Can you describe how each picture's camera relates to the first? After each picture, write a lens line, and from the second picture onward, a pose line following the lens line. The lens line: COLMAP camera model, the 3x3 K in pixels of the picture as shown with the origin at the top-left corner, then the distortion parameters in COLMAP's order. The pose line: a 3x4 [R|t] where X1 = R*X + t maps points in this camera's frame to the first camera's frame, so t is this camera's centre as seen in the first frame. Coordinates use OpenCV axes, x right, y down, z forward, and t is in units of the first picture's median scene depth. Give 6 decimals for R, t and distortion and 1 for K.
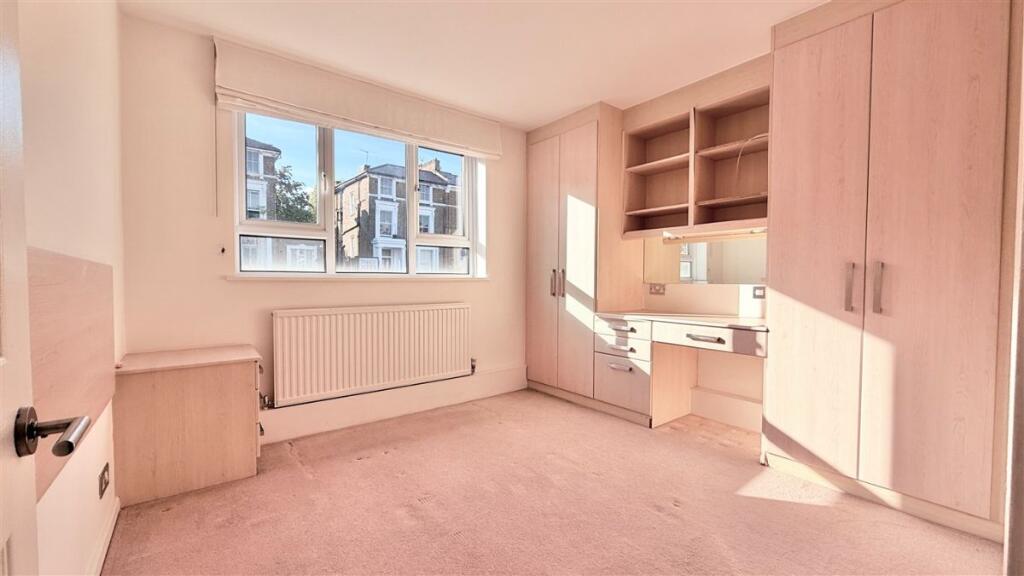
lens RADIAL K [[407.5, 0, 512.6], [0, 407.5, 290.0], [0, 0, 1]] dist [-0.003710, 0.000516]
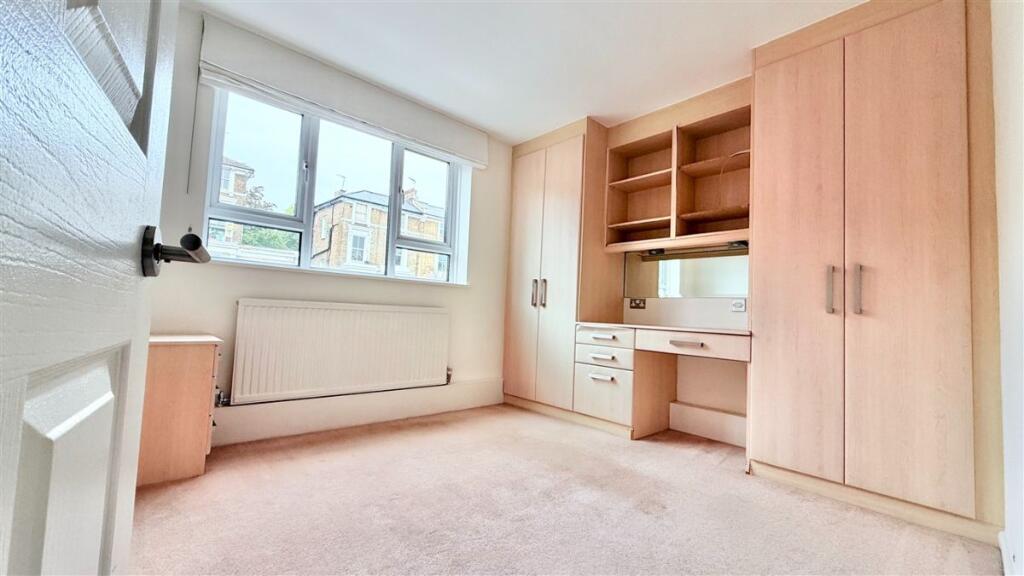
lens RADIAL K [[407.5, 0, 511.5], [0, 407.5, 291.2], [0, 0, 1]] dist [-0.003710, 0.000516]
pose [[0.996733, 0.043934, 0.067770, -0.027438], [-0.038054, 0.995590, -0.085741, 0.077410], [-0.071238, 0.082882, 0.994010, 0.026349]]
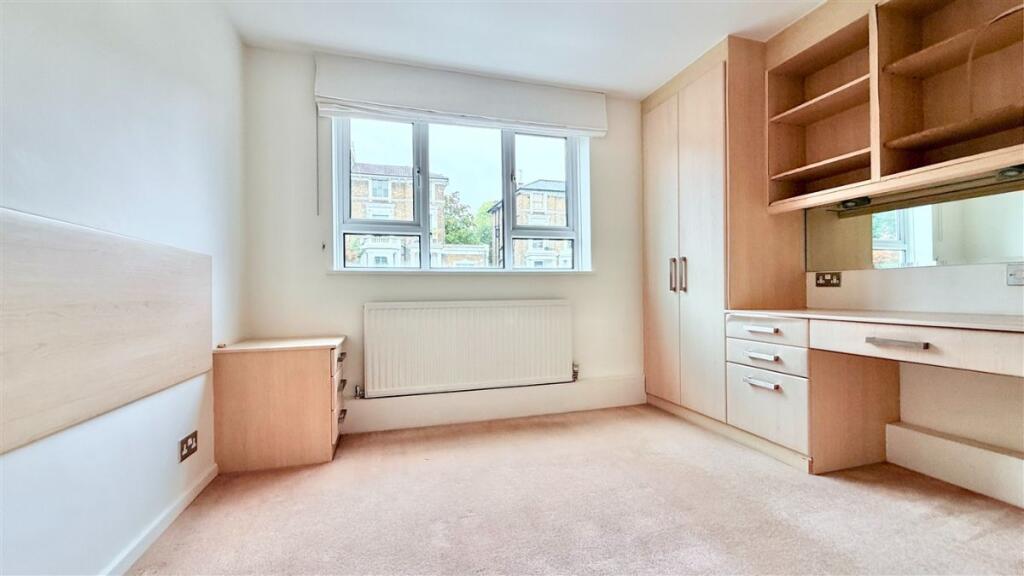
lens RADIAL K [[407.5, 0, 512.4], [0, 407.5, 290.3], [0, 0, 1]] dist [-0.003710, 0.000516]
pose [[0.927104, -0.015144, -0.374499, 0.127384], [0.003902, 0.999519, -0.030759, 0.043648], [0.374785, 0.027055, 0.926717, 0.154964]]
